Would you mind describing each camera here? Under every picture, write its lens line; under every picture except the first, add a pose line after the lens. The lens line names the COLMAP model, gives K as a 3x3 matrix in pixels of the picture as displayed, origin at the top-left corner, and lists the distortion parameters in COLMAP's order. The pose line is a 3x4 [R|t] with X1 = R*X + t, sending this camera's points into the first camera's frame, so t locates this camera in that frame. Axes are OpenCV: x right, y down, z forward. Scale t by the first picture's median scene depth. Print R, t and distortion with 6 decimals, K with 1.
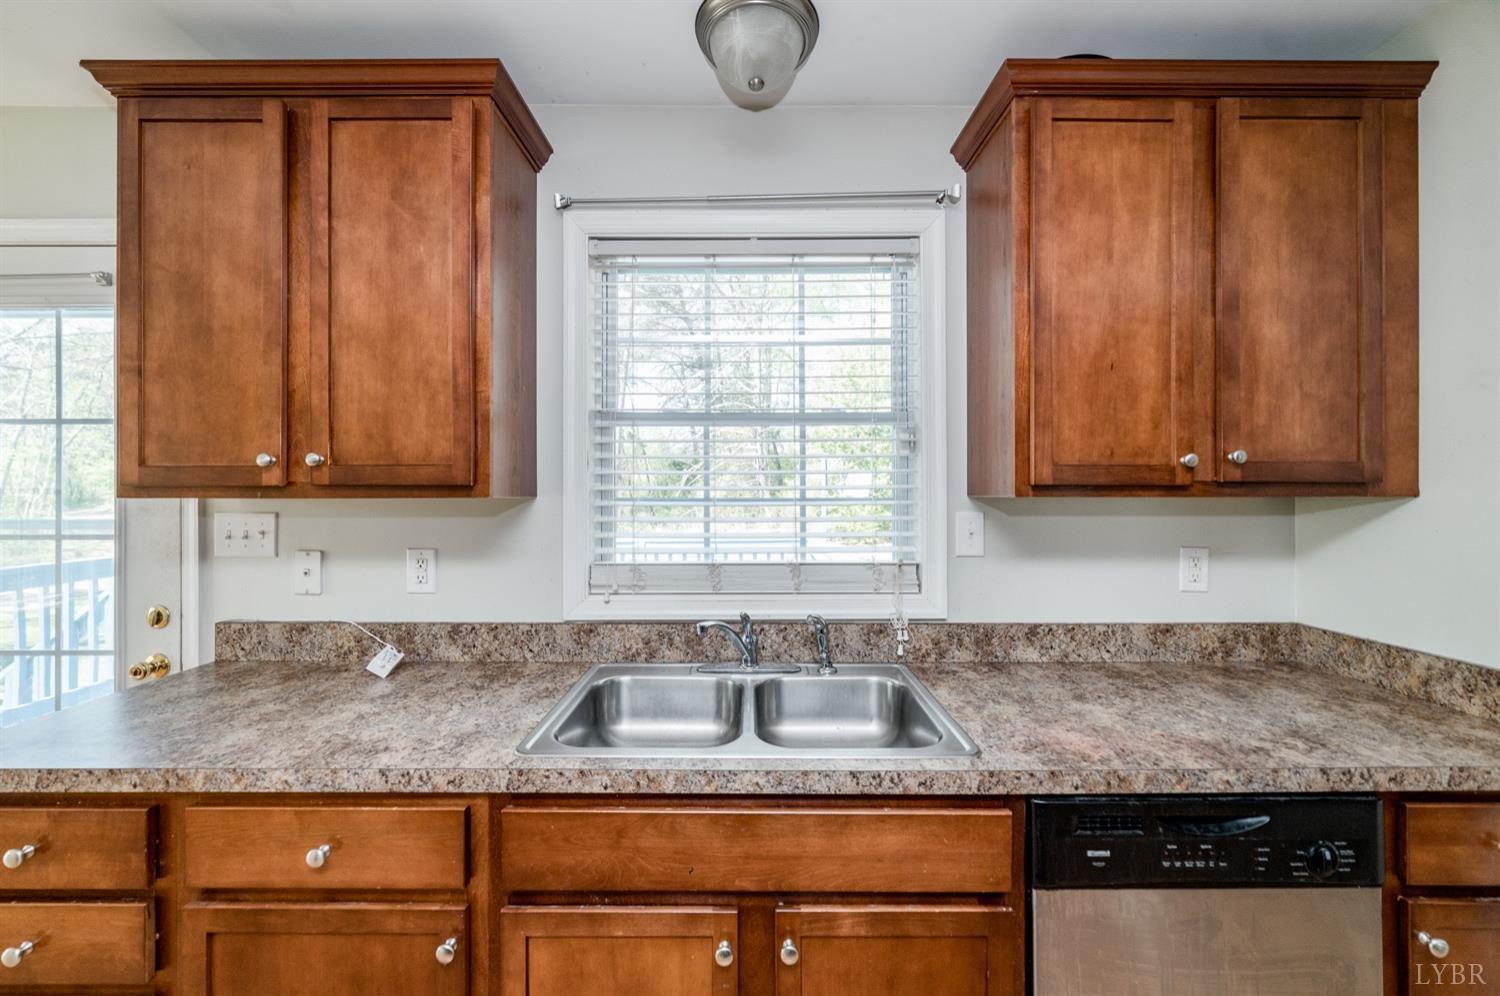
lens RADIAL K [[596.8, 0, 754.9], [0, 596.8, 488.0], [0, 0, 1]] dist [0.001317, 0.000138]
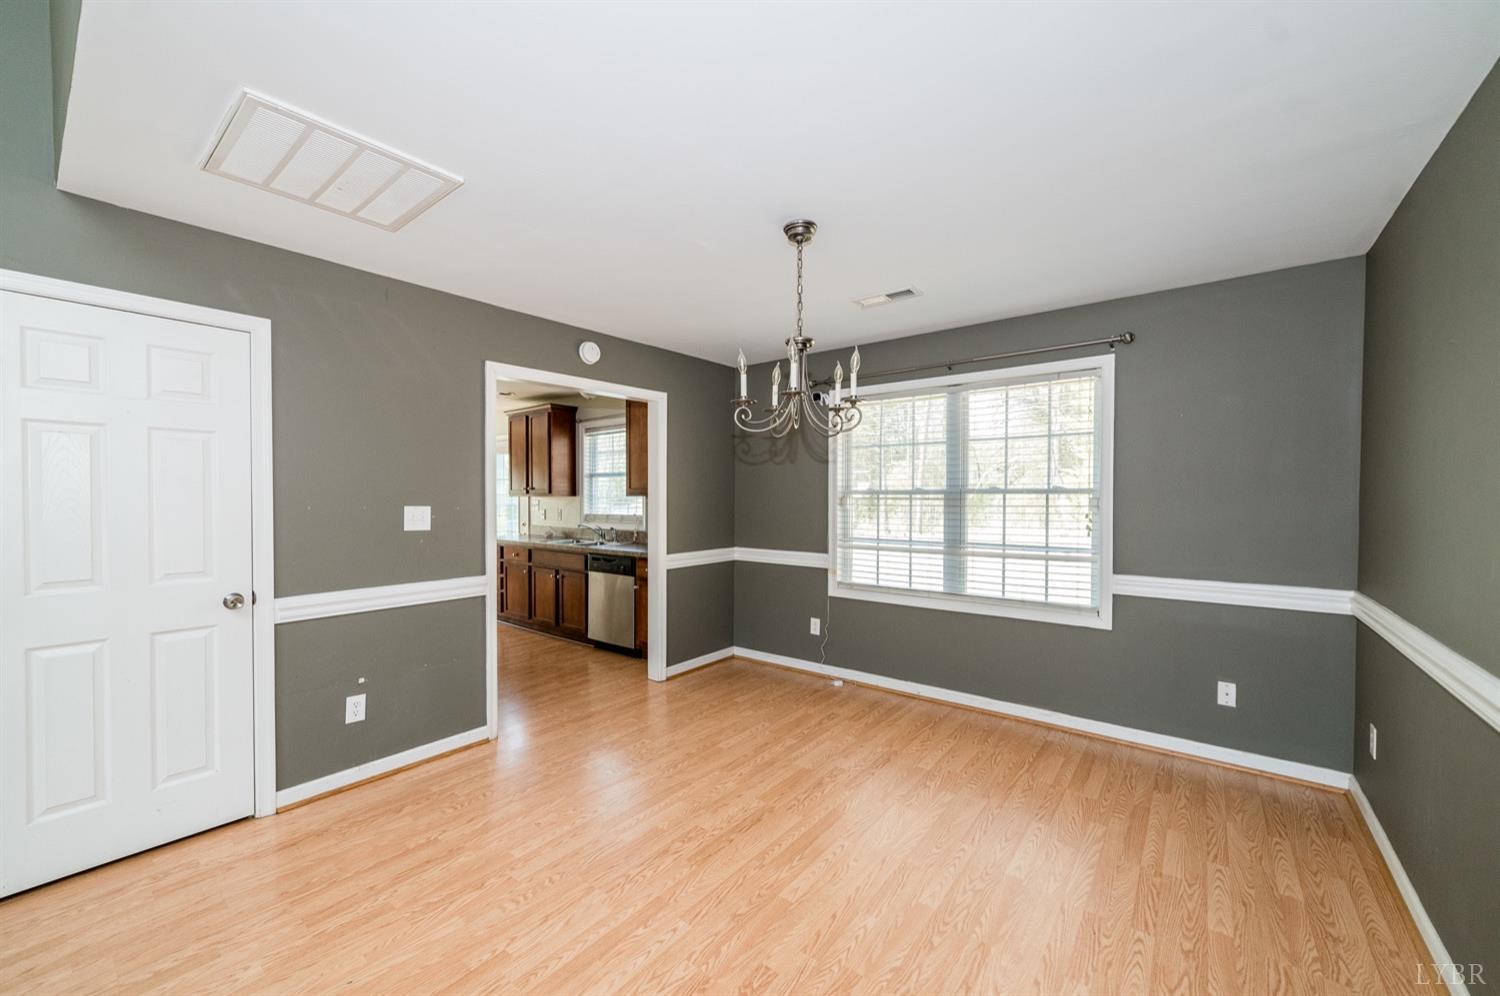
lens RADIAL K [[583.2, 0, 750.0], [0, 583.2, 498.0], [0, 0, 1]] dist [-0.000485, -0.000035]
pose [[0.786493, 0.006346, -0.617567, 3.619805], [0.003442, 0.999887, 0.014659, -0.033451], [0.617590, -0.013655, 0.786382, -1.641645]]
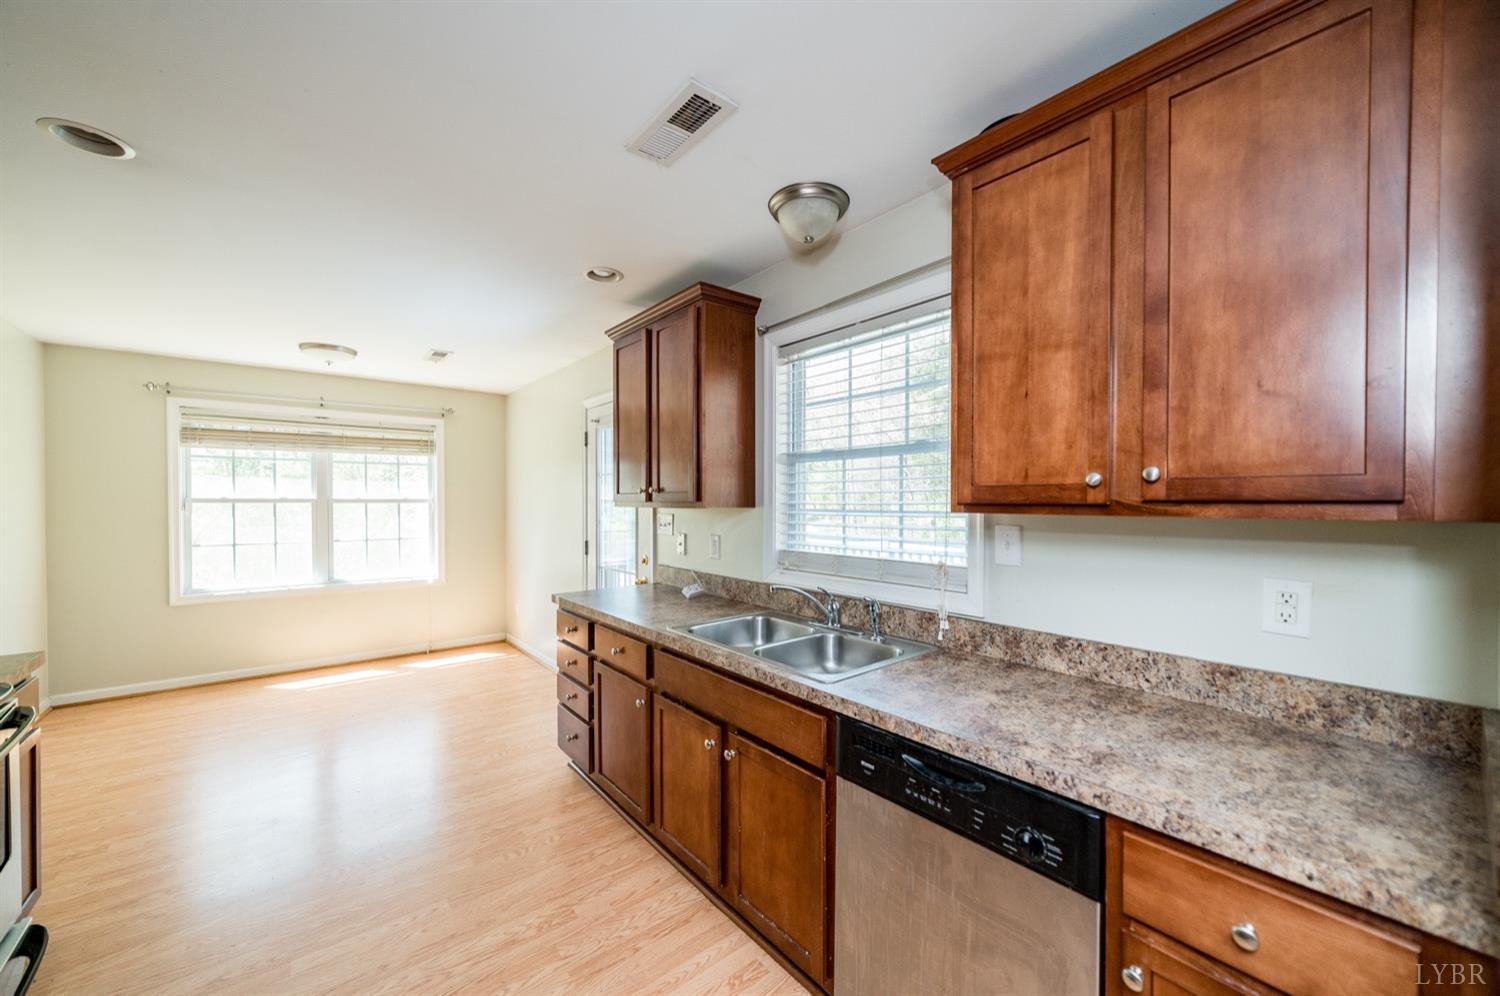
lens RADIAL K [[565.7, 0, 747.7], [0, 565.7, 505.6], [0, 0, 1]] dist [-0.000440, 0.000215]
pose [[0.634208, 0.008398, -0.773117, 1.071092], [0.004155, 0.999890, 0.014269, -0.017579], [0.773151, -0.012262, 0.634103, -0.046888]]
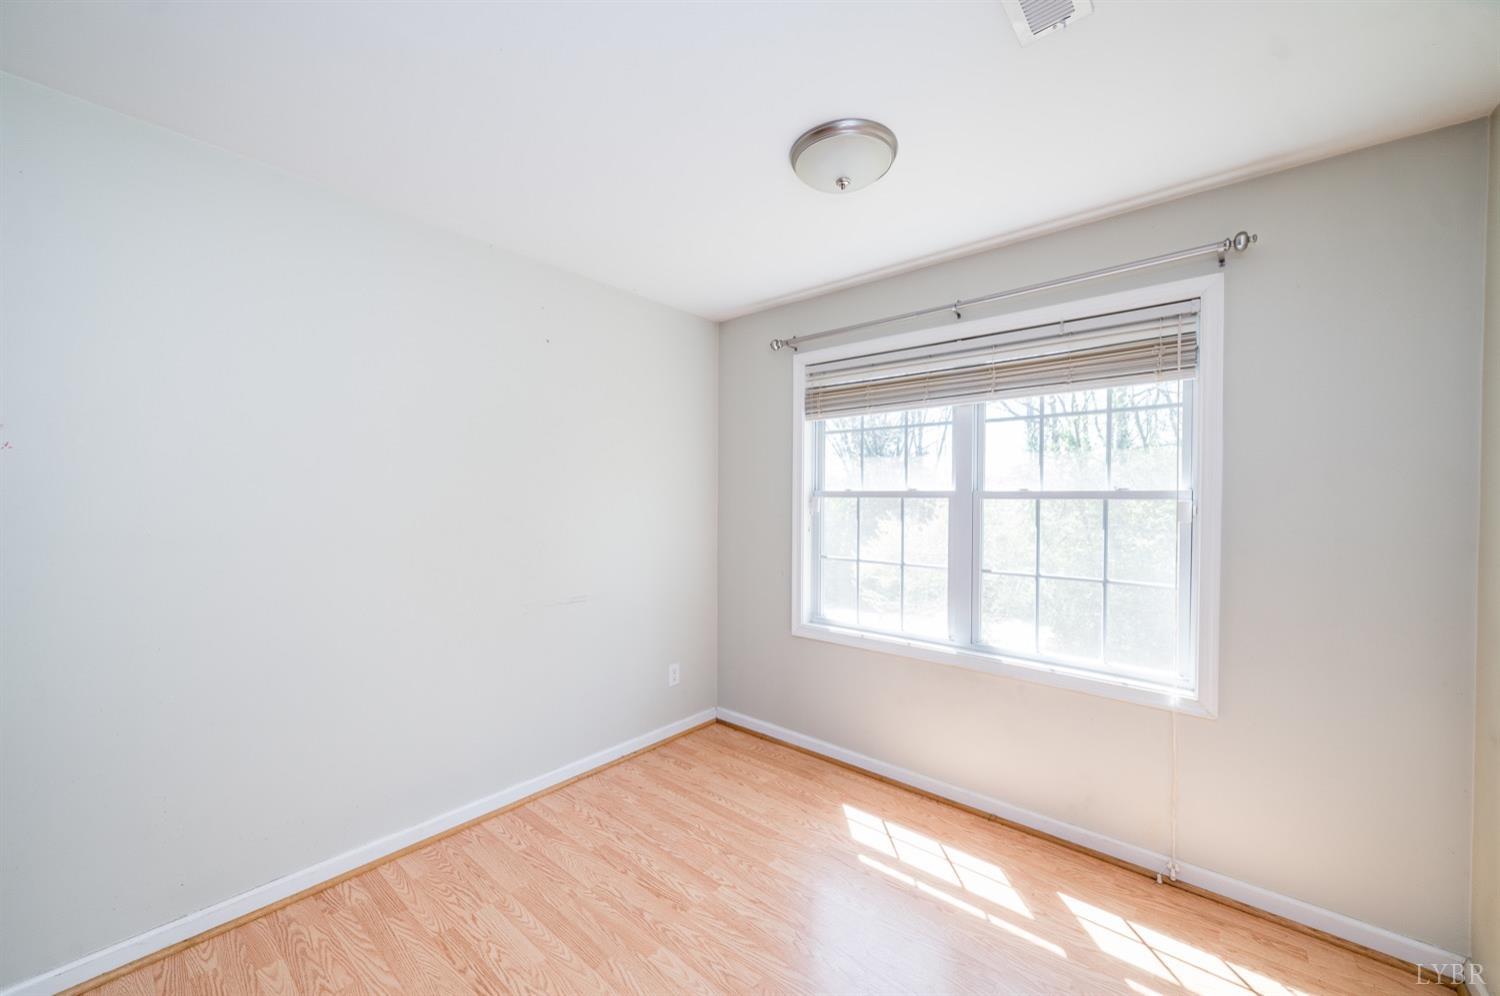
lens RADIAL K [[573.4, 0, 747.9], [0, 573.4, 507.1], [0, 0, 1]] dist [-0.002751, -0.000115]
pose [[-0.644549, 0.011114, -0.764483, -1.473539], [-0.001070, 0.999880, 0.015438, 0.005687], [0.764563, 0.010768, -0.644459, 0.857174]]
